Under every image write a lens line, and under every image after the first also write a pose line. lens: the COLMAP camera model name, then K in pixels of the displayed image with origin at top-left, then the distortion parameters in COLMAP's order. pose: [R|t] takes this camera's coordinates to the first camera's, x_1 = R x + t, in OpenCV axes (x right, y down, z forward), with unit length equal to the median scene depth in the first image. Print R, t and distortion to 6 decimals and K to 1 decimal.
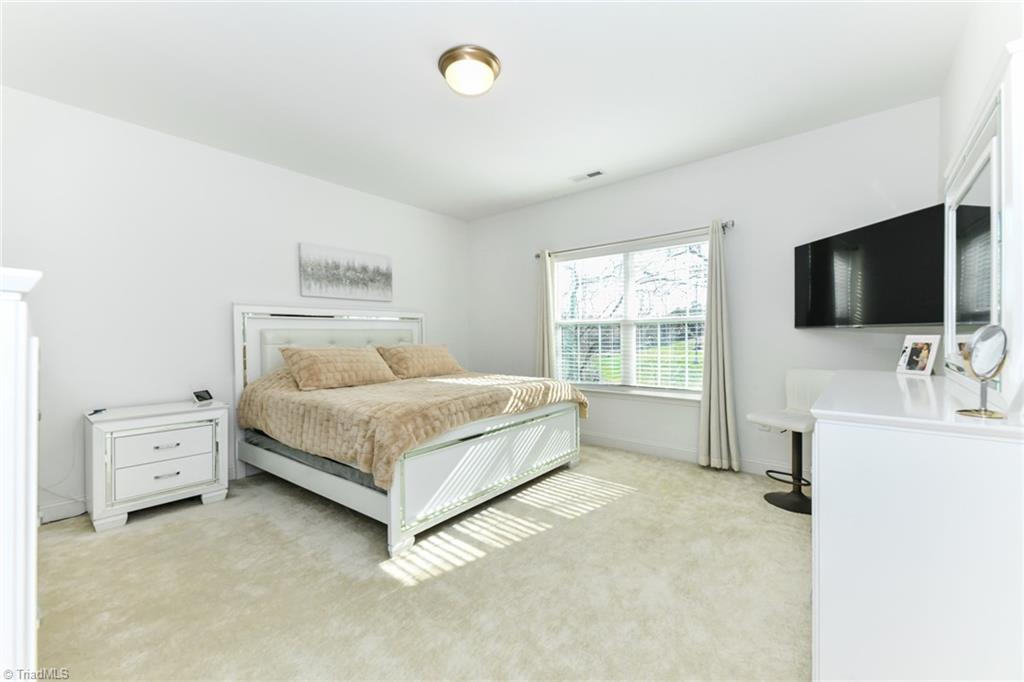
lens RADIAL K [[410.4, 0, 510.2], [0, 410.4, 338.3], [0, 0, 1]] dist [0.018671, -0.005270]
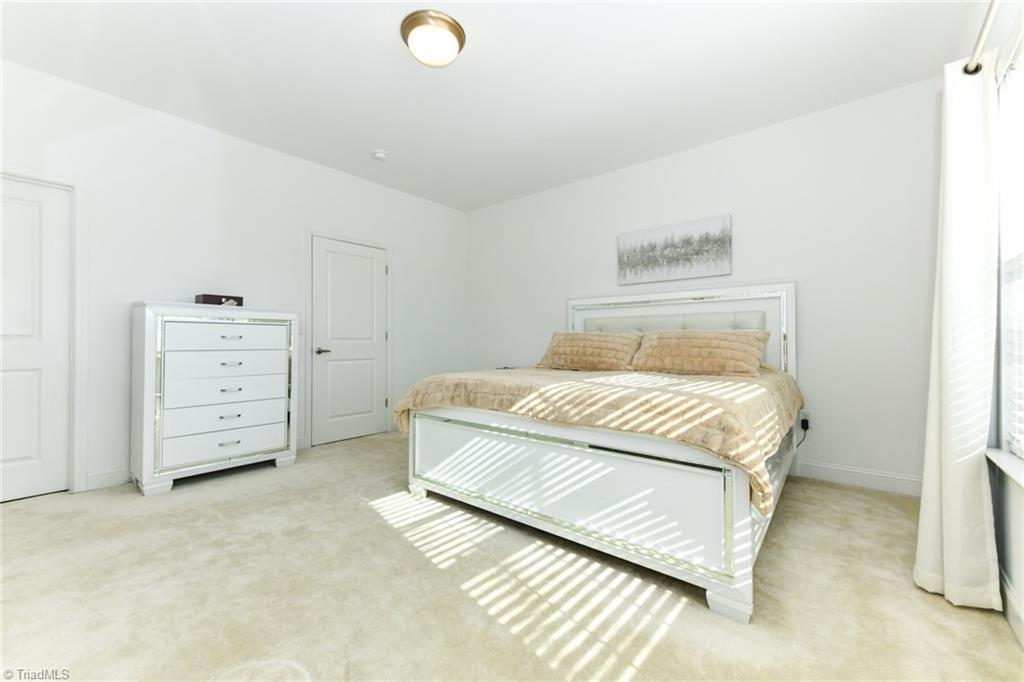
lens RADIAL K [[410.4, 0, 510.8], [0, 410.4, 336.4], [0, 0, 1]] dist [0.018671, -0.005270]
pose [[-0.008971, -0.004232, -0.999951, 0.654159], [-0.008633, 0.999954, -0.004155, 0.041277], [0.999922, 0.008596, -0.009007, 0.890533]]
